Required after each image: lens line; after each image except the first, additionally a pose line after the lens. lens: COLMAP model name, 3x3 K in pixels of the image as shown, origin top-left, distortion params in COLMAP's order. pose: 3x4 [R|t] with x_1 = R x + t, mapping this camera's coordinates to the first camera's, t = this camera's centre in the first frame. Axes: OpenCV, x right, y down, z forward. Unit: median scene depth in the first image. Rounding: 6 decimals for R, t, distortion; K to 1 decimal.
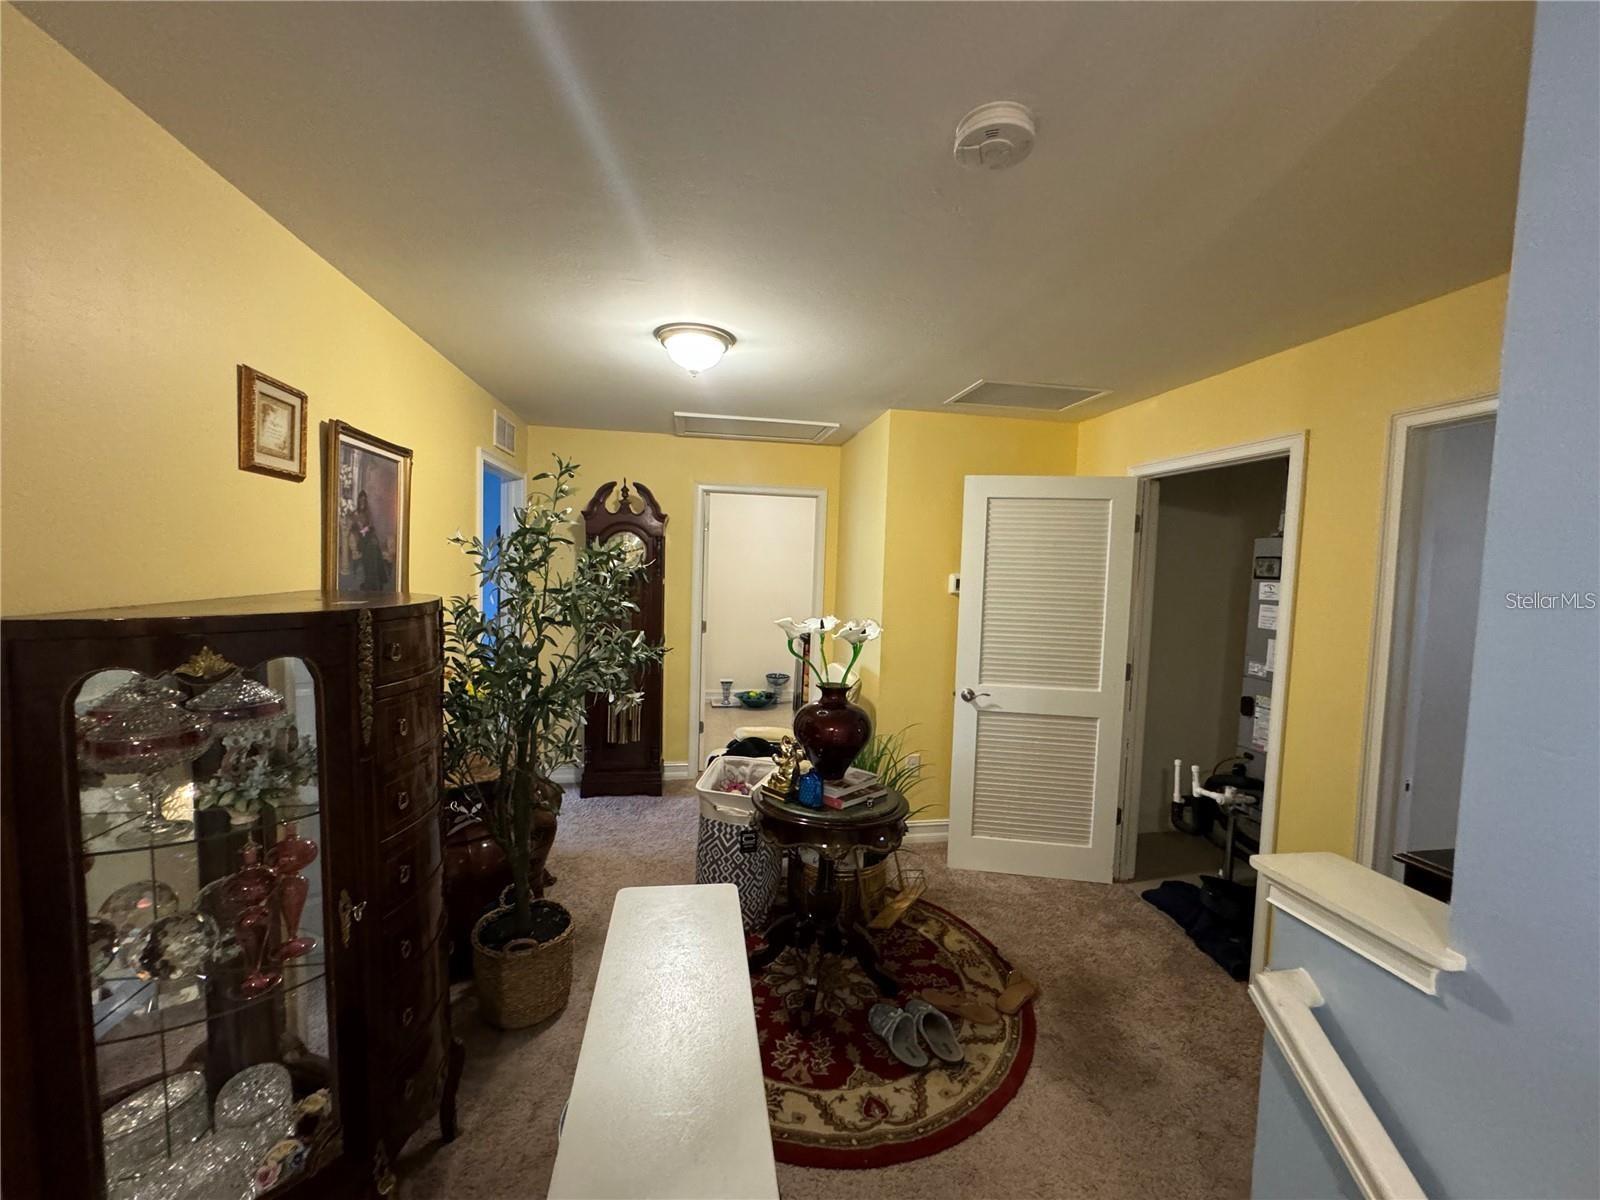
lens RADIAL K [[635.3, 0, 800.0], [0, 635.3, 600.0], [0, 0, 1]] dist [-0.000543, -0.000122]
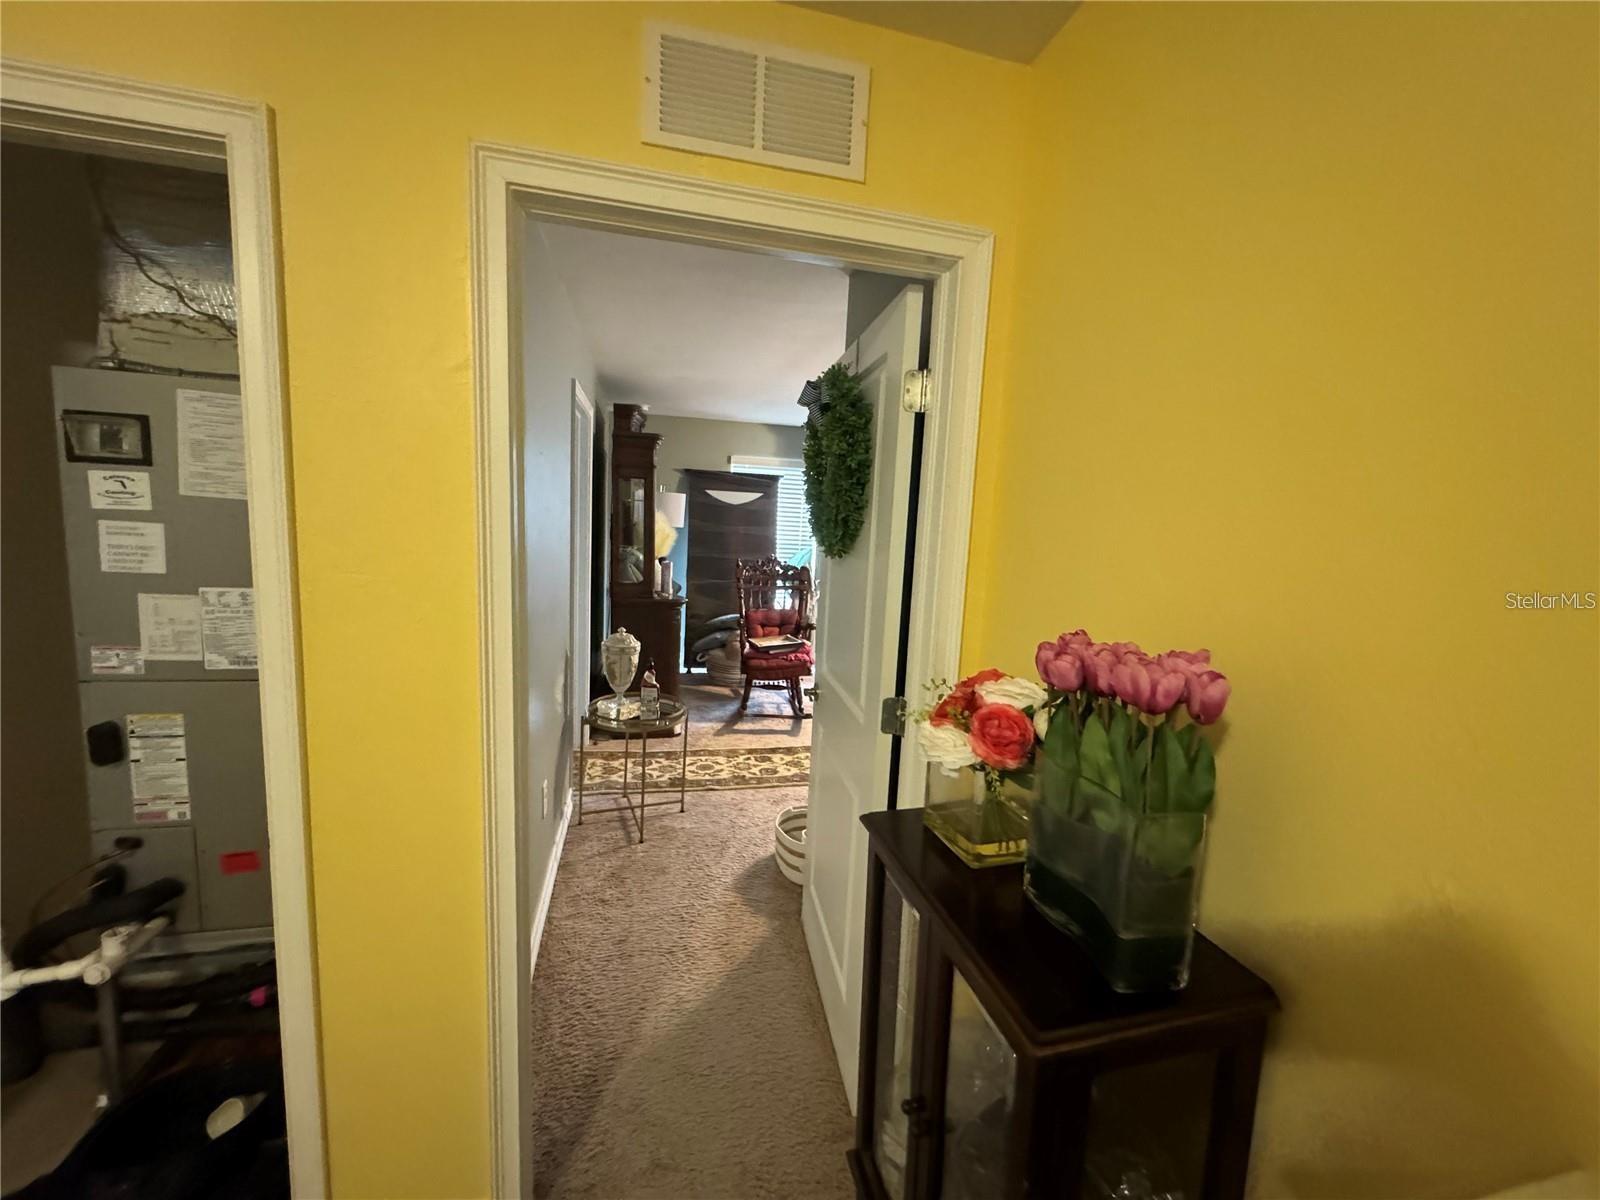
lens RADIAL K [[635.3, 0, 800.0], [0, 635.3, 600.0], [0, 0, 1]] dist [-0.000543, -0.000122]
pose [[-0.076427, -0.164815, 0.983359, 0.235257], [0.007619, 0.986118, 0.165870, -0.008006], [-0.997046, 0.020170, -0.074110, 0.539065]]
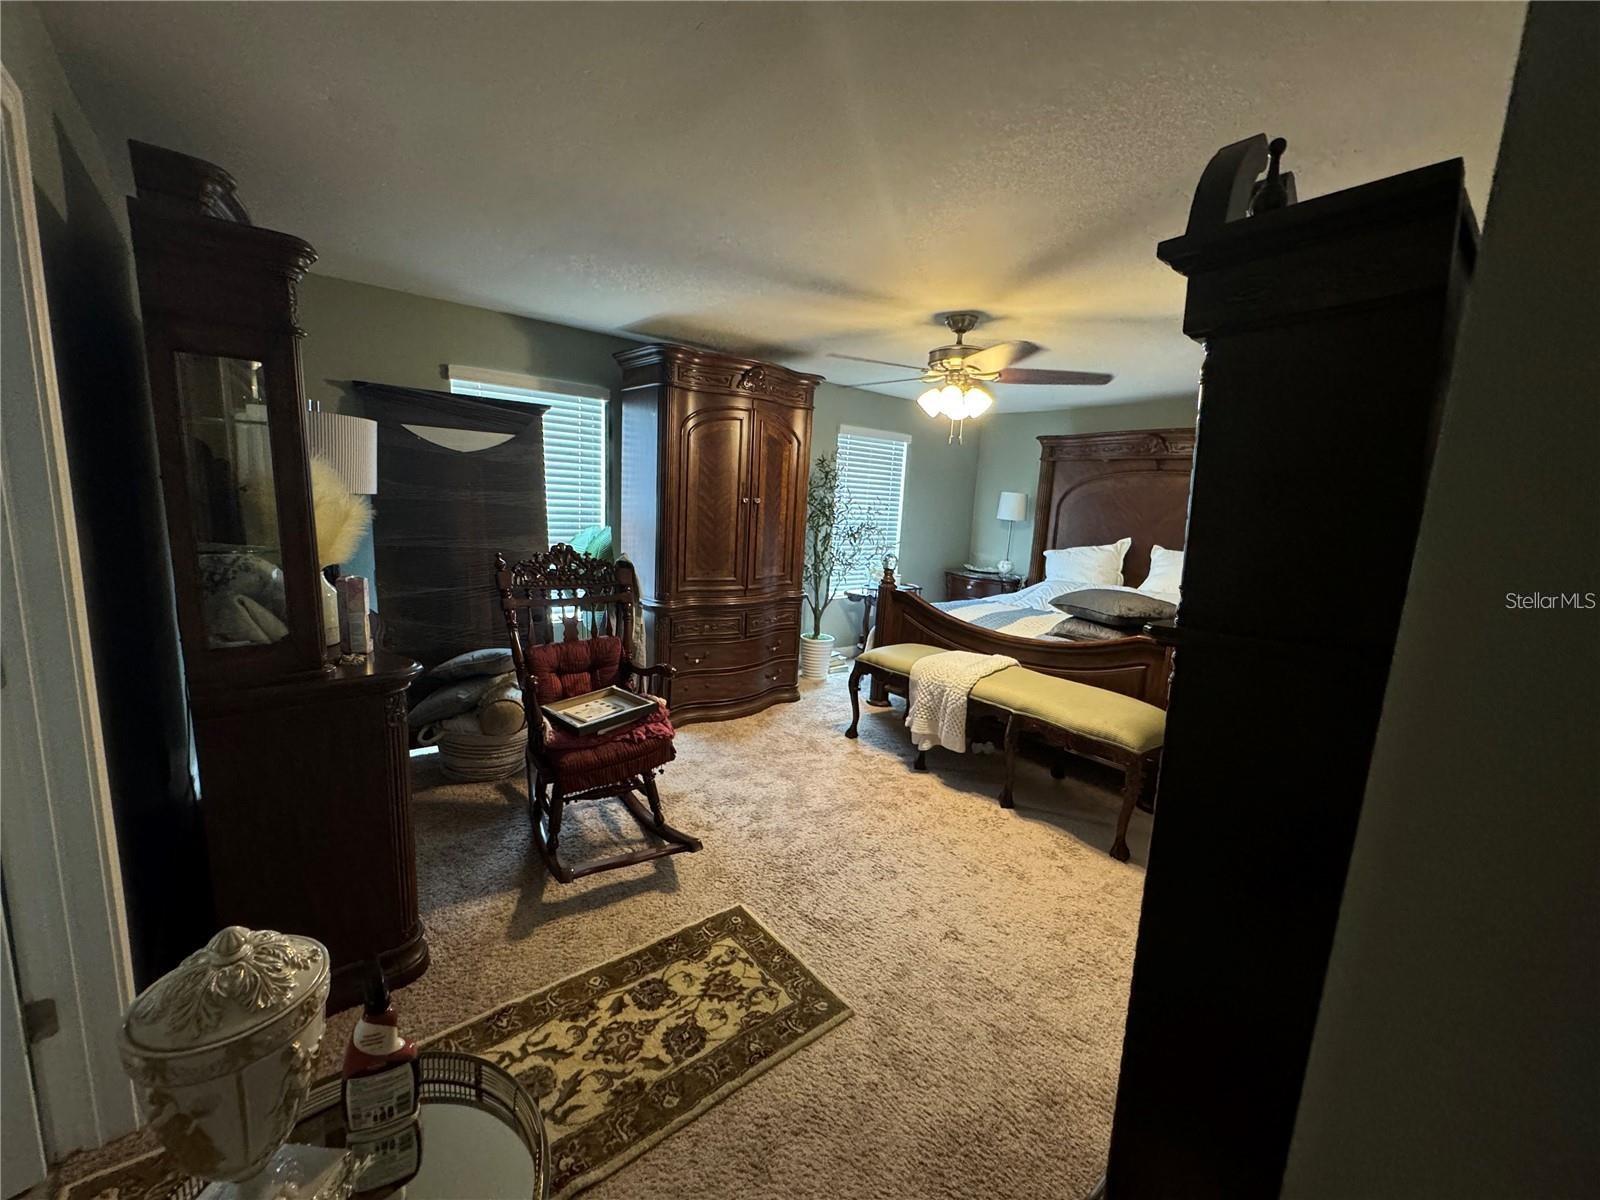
lens RADIAL K [[635.3, 0, 800.0], [0, 635.3, 600.0], [0, 0, 1]] dist [-0.000543, -0.000122]
pose [[-0.513170, -0.197671, 0.835214, 0.989824], [-0.016457, 0.975205, 0.220692, 0.024372], [-0.858129, 0.099507, -0.503699, 0.677170]]
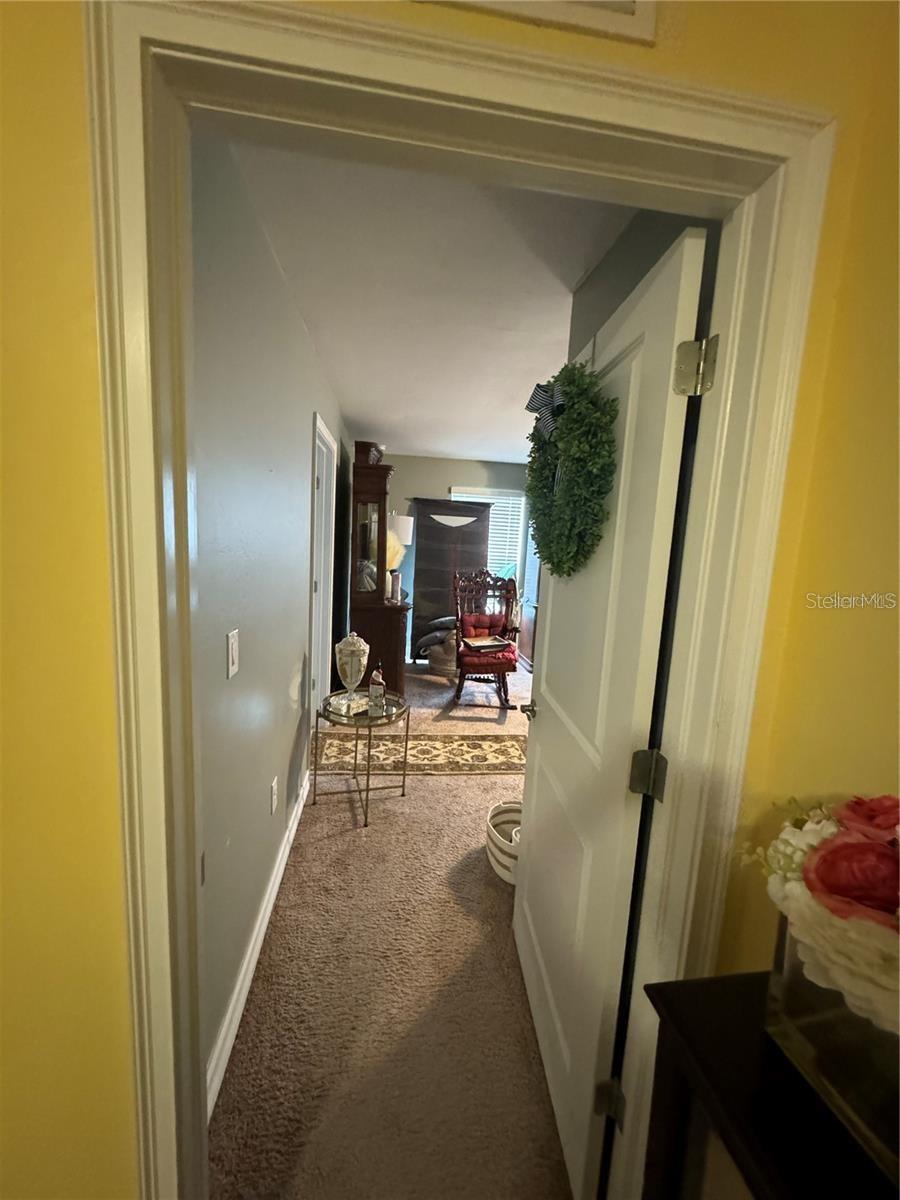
lens RADIAL K [[476.5, 0, 450.0], [0, 476.5, 600.0], [0, 0, 1]] dist [-0.000543, -0.000122]
pose [[0.030407, -0.163655, 0.986049, 0.419081], [0.006787, 0.986516, 0.163523, 0.004759], [-0.999515, 0.001720, 0.031107, 0.546868]]
